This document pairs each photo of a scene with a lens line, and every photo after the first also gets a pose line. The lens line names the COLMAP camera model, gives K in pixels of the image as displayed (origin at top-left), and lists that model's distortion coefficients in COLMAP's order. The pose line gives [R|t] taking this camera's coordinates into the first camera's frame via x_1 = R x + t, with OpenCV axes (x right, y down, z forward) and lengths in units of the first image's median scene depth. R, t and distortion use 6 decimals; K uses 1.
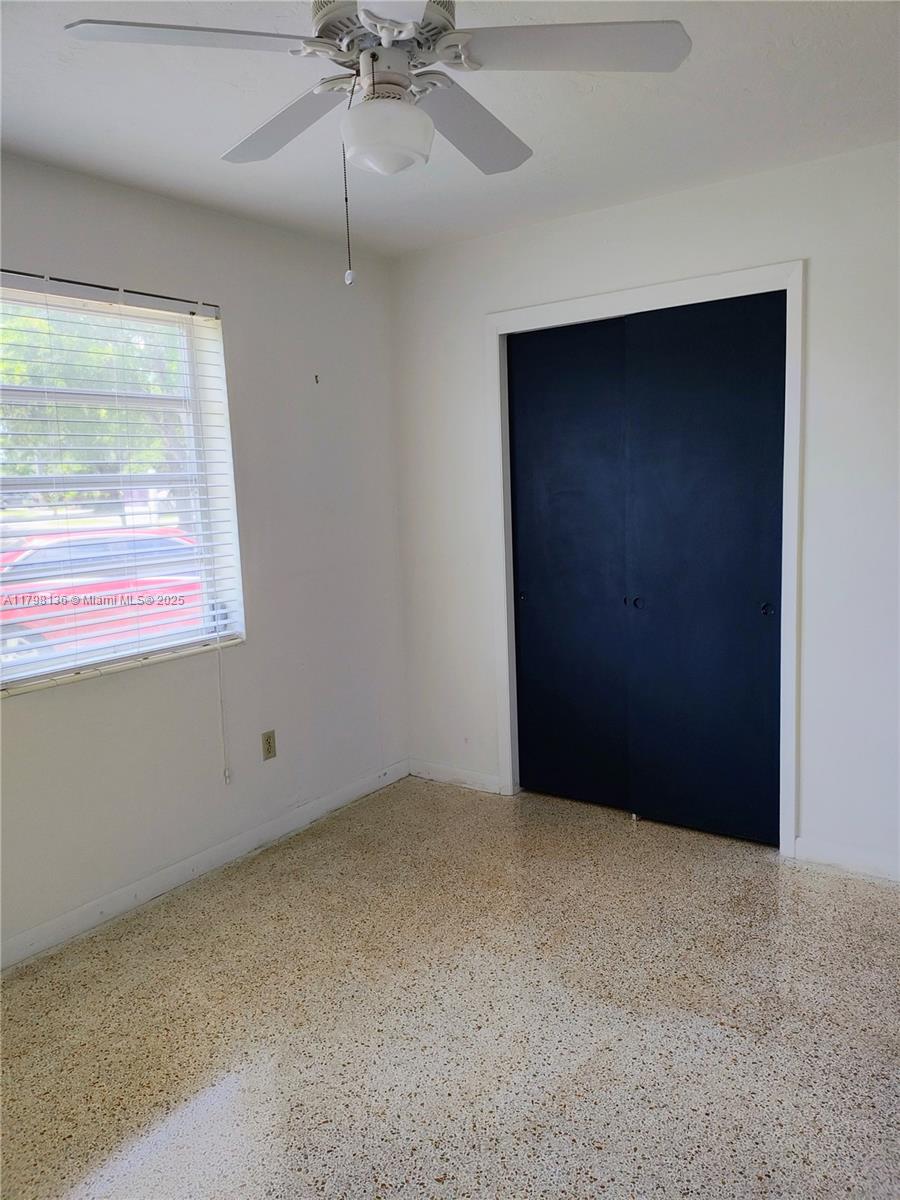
lens RADIAL K [[887.2, 0, 451.6], [0, 887.2, 593.7], [0, 0, 1]] dist [0.034013, -0.005084]
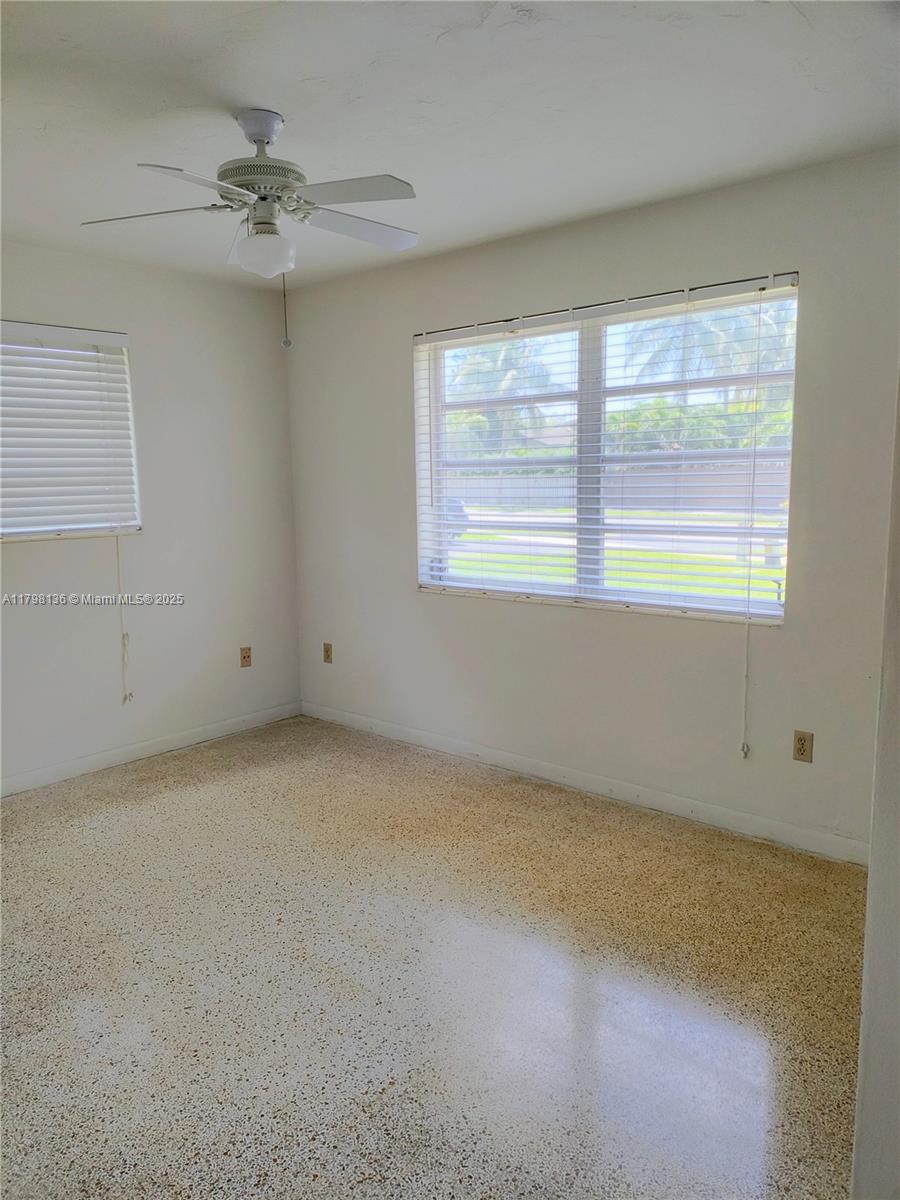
lens RADIAL K [[887.2, 0, 452.0], [0, 887.2, 605.3], [0, 0, 1]] dist [0.034013, -0.005084]
pose [[-0.090310, 0.190539, -0.977517, 0.892284], [-0.121802, 0.972046, 0.200726, -0.143888], [0.988437, 0.137191, -0.064577, 0.866102]]
